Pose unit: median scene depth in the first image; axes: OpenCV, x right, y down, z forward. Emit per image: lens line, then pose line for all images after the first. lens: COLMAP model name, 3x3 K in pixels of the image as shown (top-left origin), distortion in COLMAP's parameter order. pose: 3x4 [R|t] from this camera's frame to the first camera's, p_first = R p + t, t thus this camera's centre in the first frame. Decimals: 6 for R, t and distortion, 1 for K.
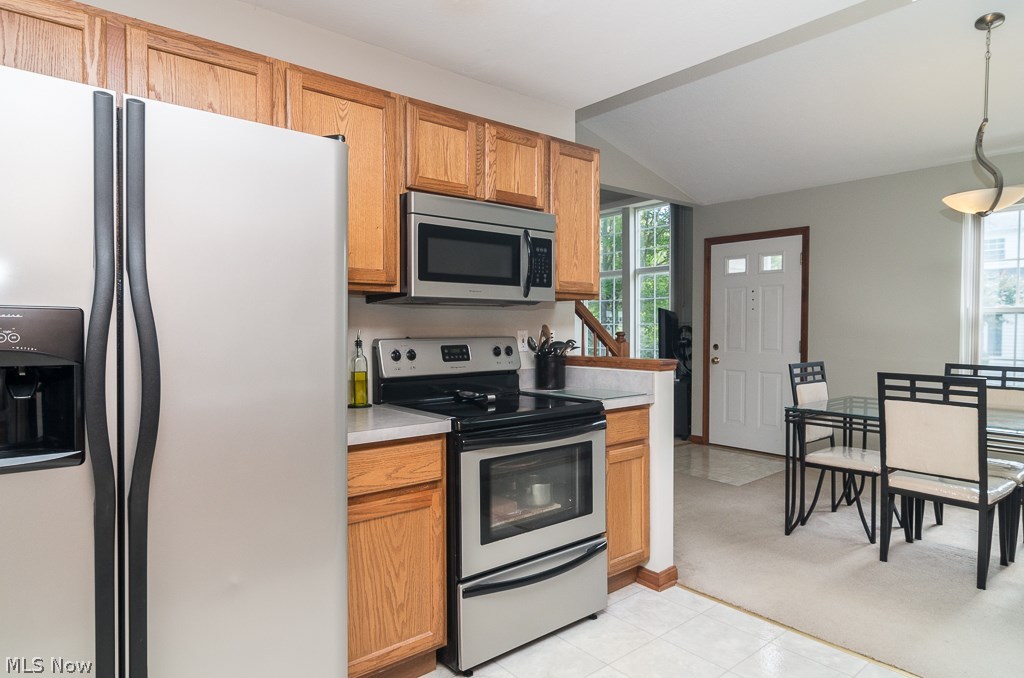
lens RADIAL K [[594.1, 0, 511.1], [0, 594.1, 341.7], [0, 0, 1]] dist [-0.003916, -0.001920]
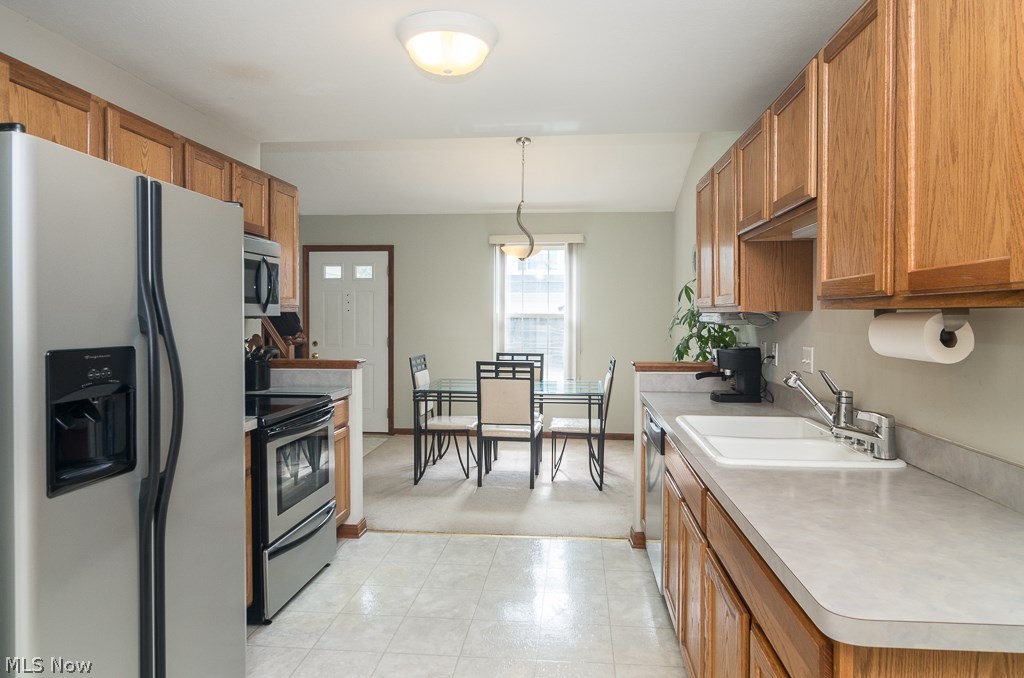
lens RADIAL K [[632.6, 0, 513.0], [0, 632.6, 323.1], [0, 0, 1]] dist [0.000426, 0.000018]
pose [[0.715551, -0.006586, 0.698530, -0.440279], [0.014936, 0.999871, -0.005873, -0.035080], [-0.698401, 0.014636, 0.715557, -0.218444]]
